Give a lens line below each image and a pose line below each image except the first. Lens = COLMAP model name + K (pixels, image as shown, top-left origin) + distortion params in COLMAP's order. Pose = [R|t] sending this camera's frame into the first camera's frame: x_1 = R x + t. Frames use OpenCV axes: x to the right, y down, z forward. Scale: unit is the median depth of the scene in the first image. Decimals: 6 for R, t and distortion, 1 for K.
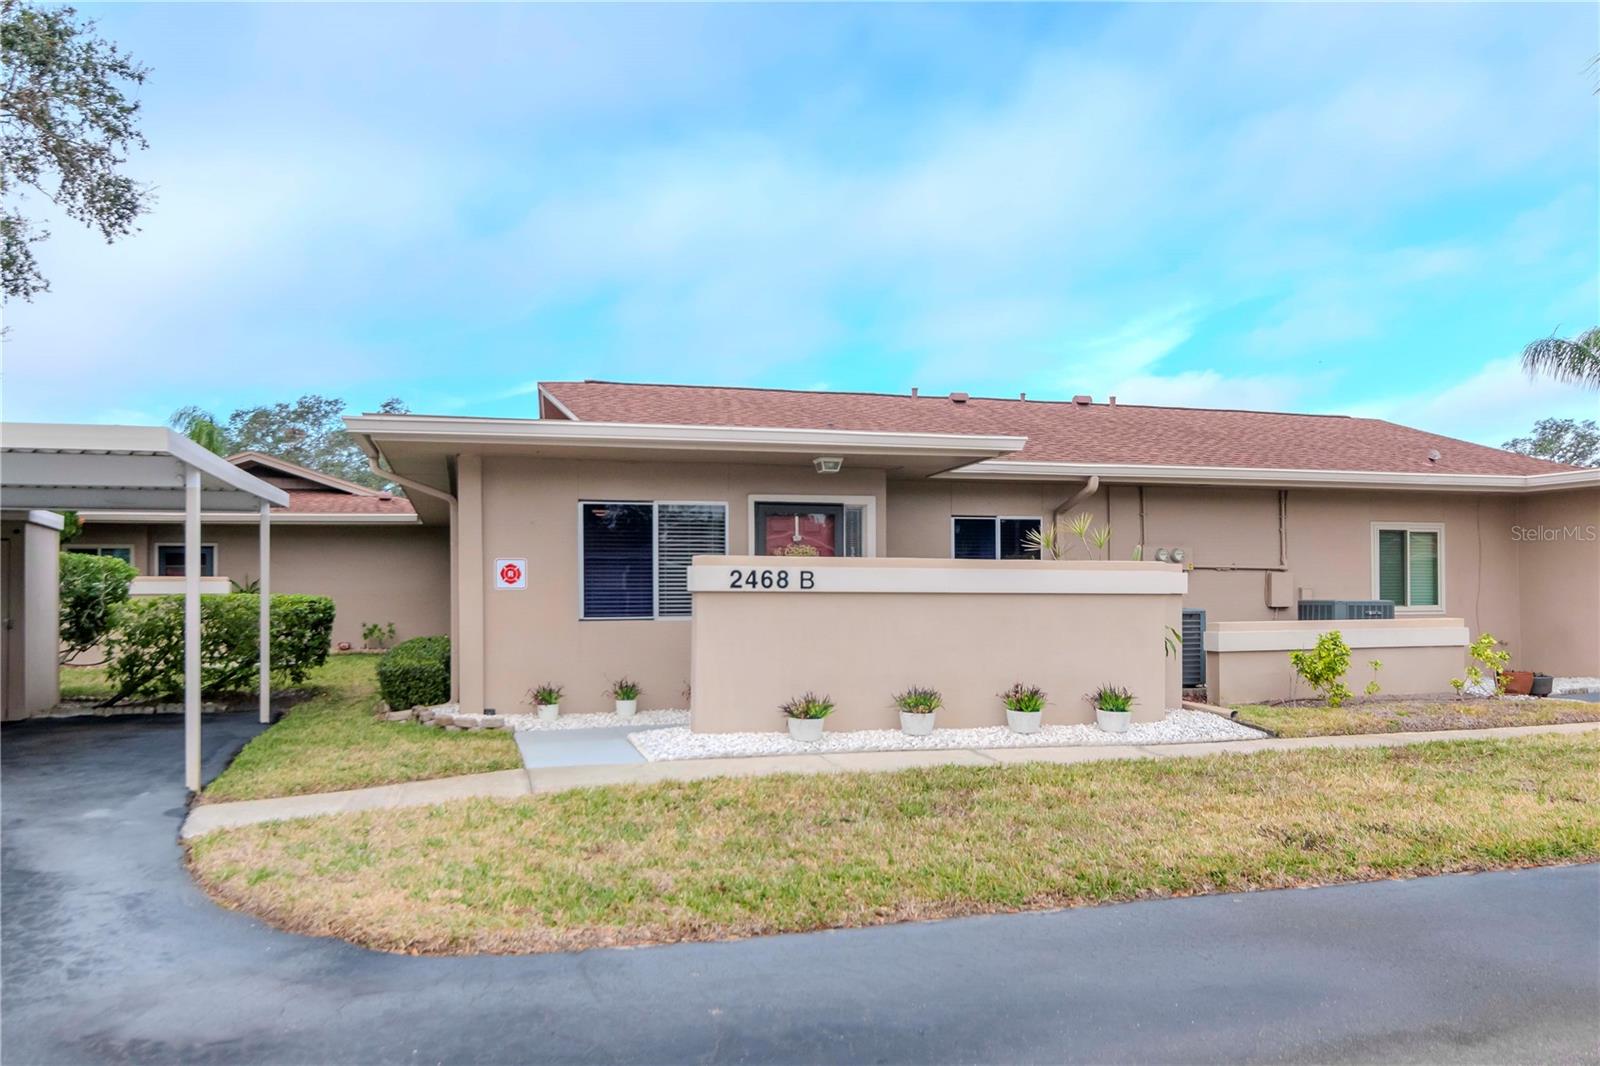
lens RADIAL K [[1148.0, 0, 797.8], [0, 1148.0, 541.6], [0, 0, 1]] dist [0.001590, 0.000256]
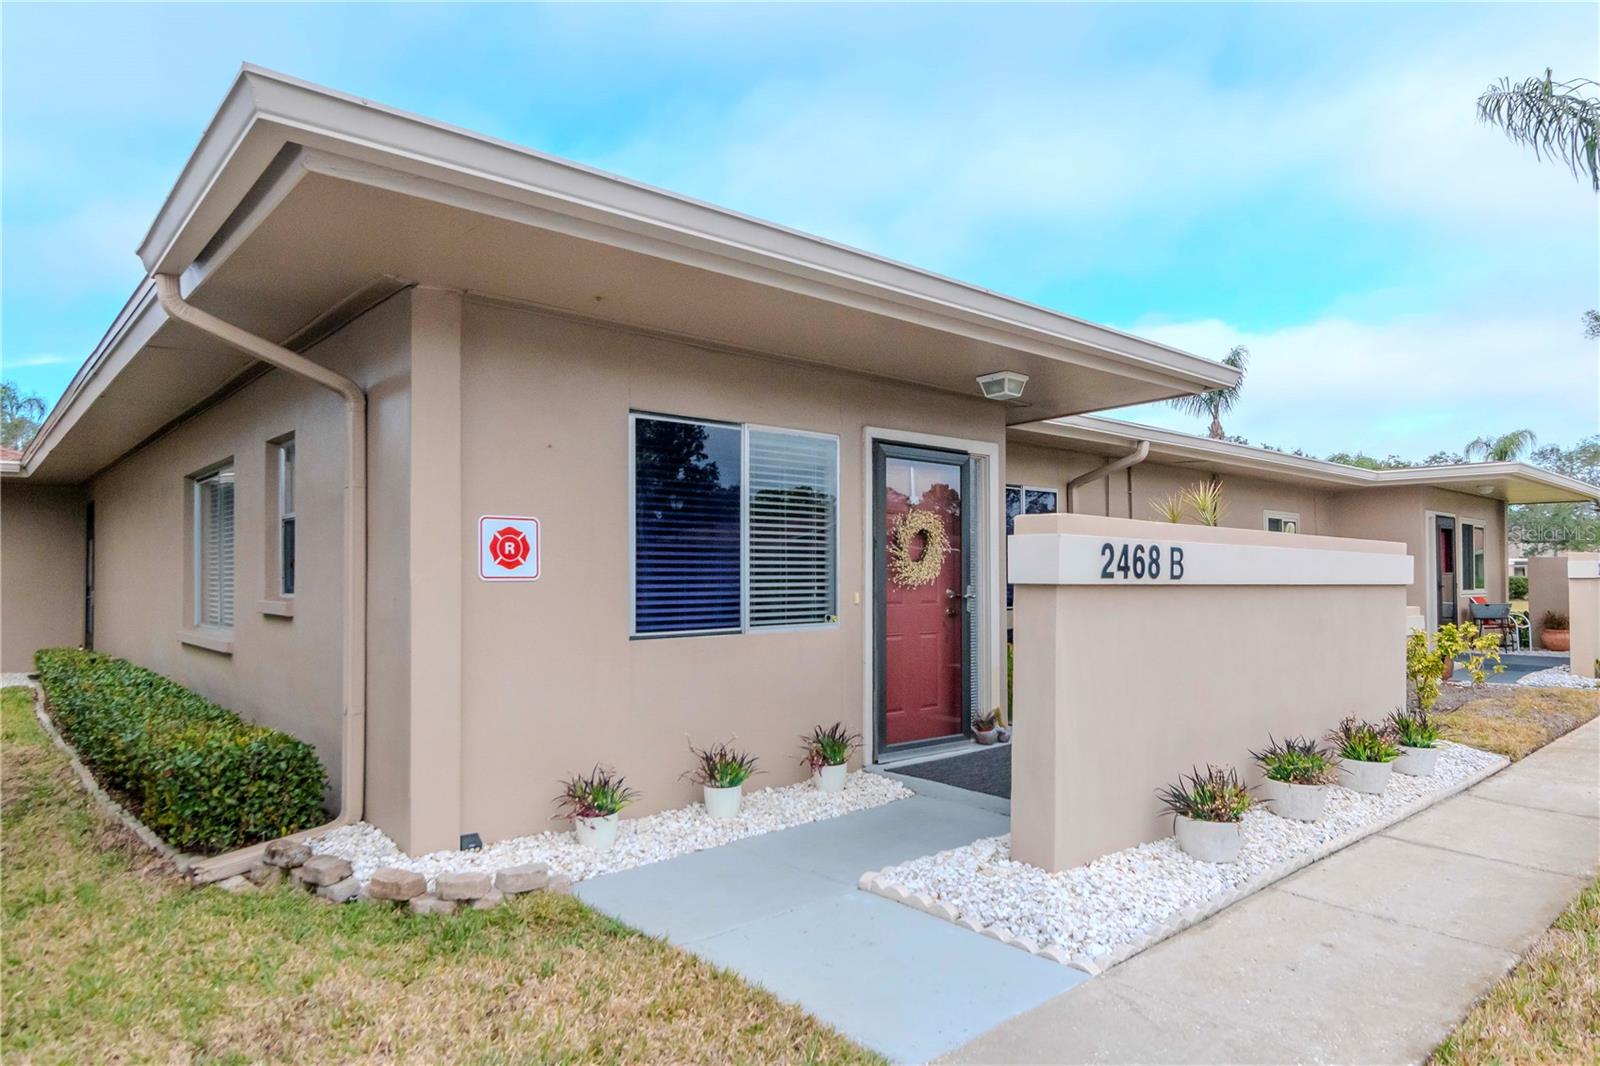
lens RADIAL K [[958.8, 0, 802.2], [0, 958.8, 534.1], [0, 0, 1]] dist [-0.010506, -0.000523]
pose [[0.895780, 0.020607, 0.444019, -0.318862], [-0.019584, 0.999784, -0.006889, 0.022693], [-0.444065, -0.002524, 0.895991, 0.584345]]
